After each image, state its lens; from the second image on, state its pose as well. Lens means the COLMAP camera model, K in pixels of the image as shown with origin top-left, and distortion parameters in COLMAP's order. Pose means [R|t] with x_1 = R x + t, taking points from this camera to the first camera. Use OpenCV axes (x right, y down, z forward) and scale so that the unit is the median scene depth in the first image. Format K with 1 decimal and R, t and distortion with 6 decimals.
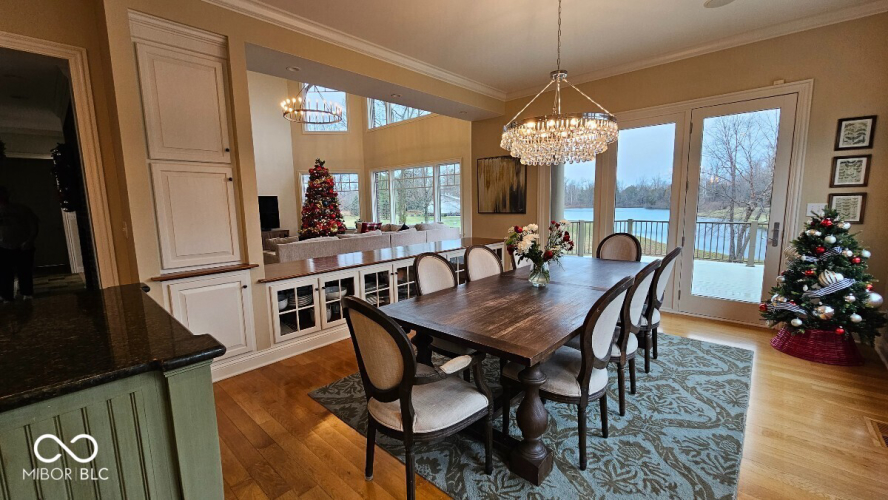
lens RADIAL K [[363.3, 0, 443.1], [0, 363.3, 251.9], [0, 0, 1]] dist [-0.002628, -0.000566]
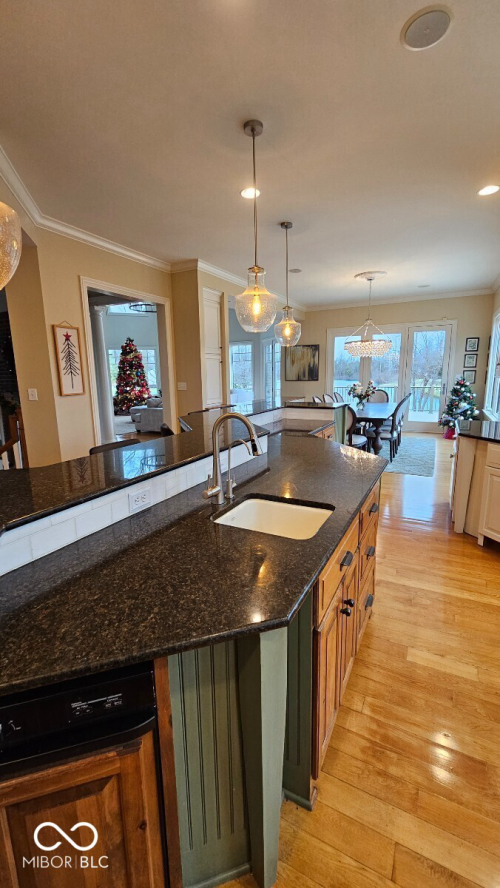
lens RADIAL K [[363.3, 0, 251.5], [0, 363.3, 442.1], [0, 0, 1]] dist [-0.002628, -0.000566]
pose [[0.966724, -0.044166, 0.251980, -0.857287], [0.031498, 0.998039, 0.054093, 0.130072], [-0.253875, -0.044356, 0.966219, -0.930258]]
